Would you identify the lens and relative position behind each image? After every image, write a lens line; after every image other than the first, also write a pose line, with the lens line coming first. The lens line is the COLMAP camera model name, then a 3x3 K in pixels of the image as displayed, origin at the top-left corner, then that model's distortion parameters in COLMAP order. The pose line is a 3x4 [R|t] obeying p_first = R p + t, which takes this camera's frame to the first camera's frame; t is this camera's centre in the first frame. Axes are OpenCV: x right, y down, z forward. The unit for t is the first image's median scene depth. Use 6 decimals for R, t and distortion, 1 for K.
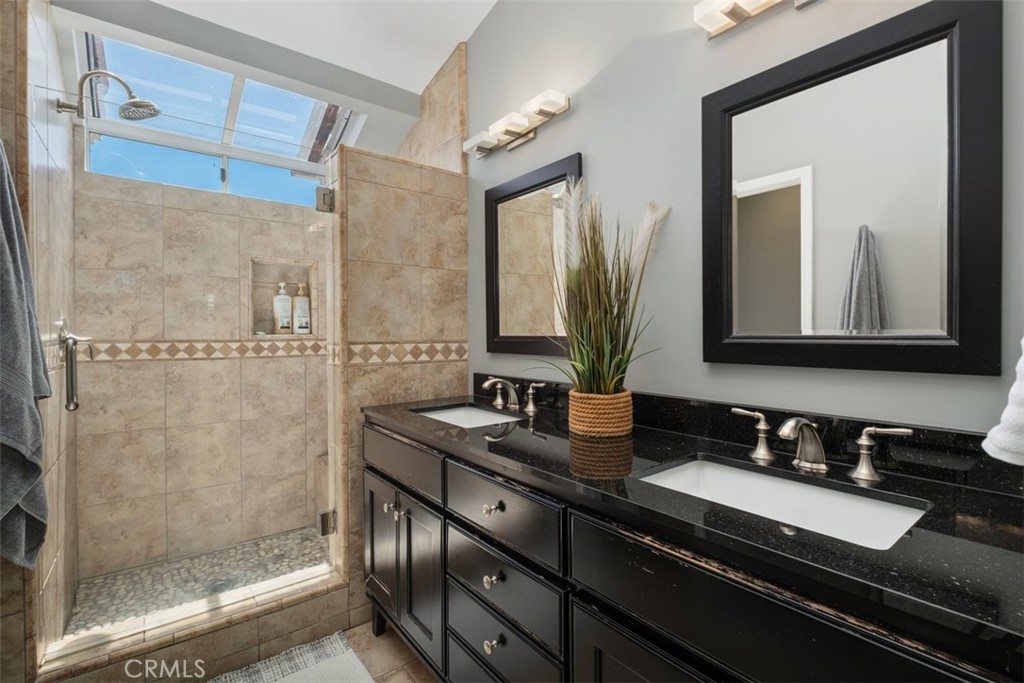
lens RADIAL K [[472.6, 0, 512.7], [0, 472.6, 337.4], [0, 0, 1]] dist [0.005909, -0.010748]
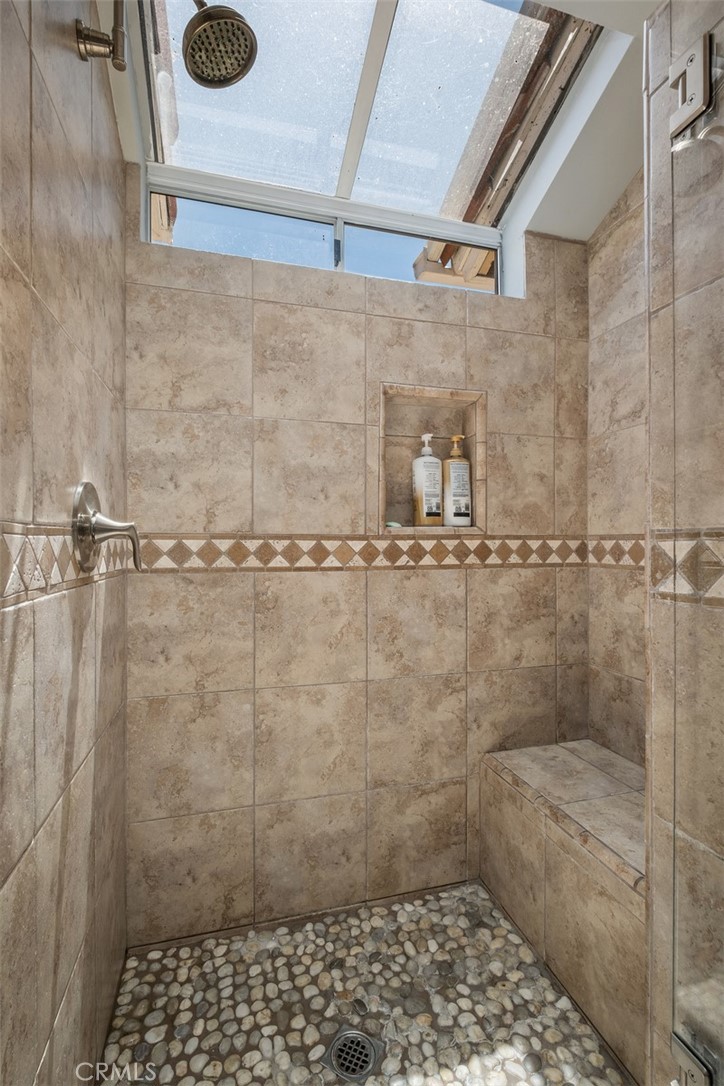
lens RADIAL K [[501.2, 0, 357.9], [0, 501.2, 540.9], [0, 0, 1]] dist [0.005909, -0.010748]
pose [[0.922743, 0.002305, -0.385410, -0.397971], [-0.004917, 0.999971, -0.005791, 0.016392], [0.385386, 0.007238, 0.922727, 0.504007]]
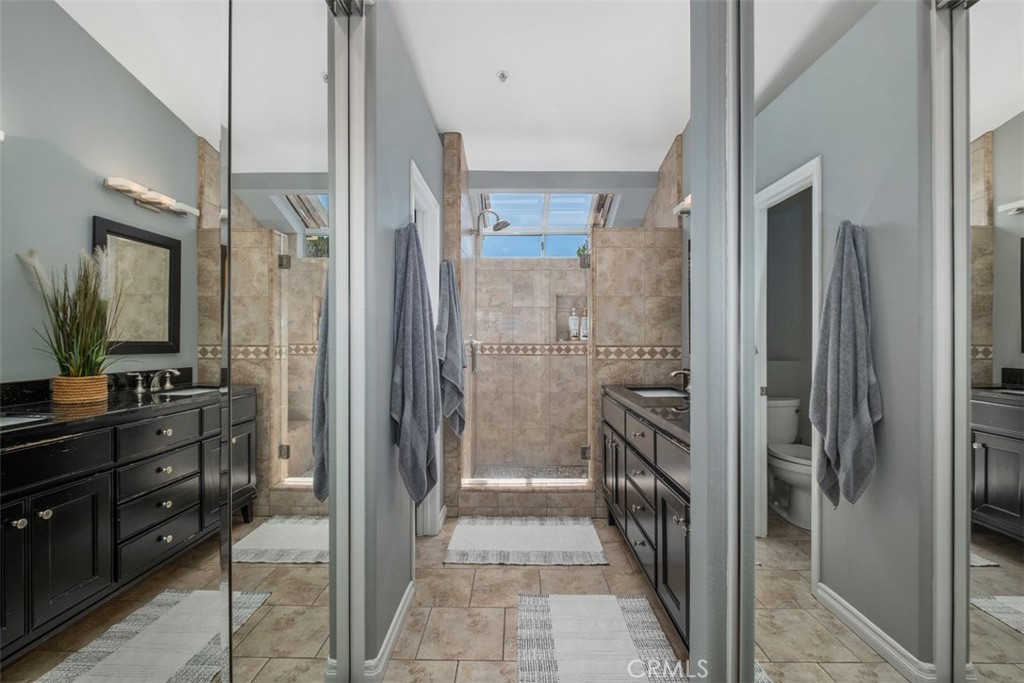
lens RADIAL K [[443.0, 0, 510.2], [0, 443.0, 338.5], [0, 0, 1]] dist [0.004828, -0.006086]
pose [[0.777298, -0.000028, -0.629133, 0.332566], [-0.007514, 0.999928, -0.009328, 0.001668], [0.629088, 0.011978, 0.777242, -0.337092]]
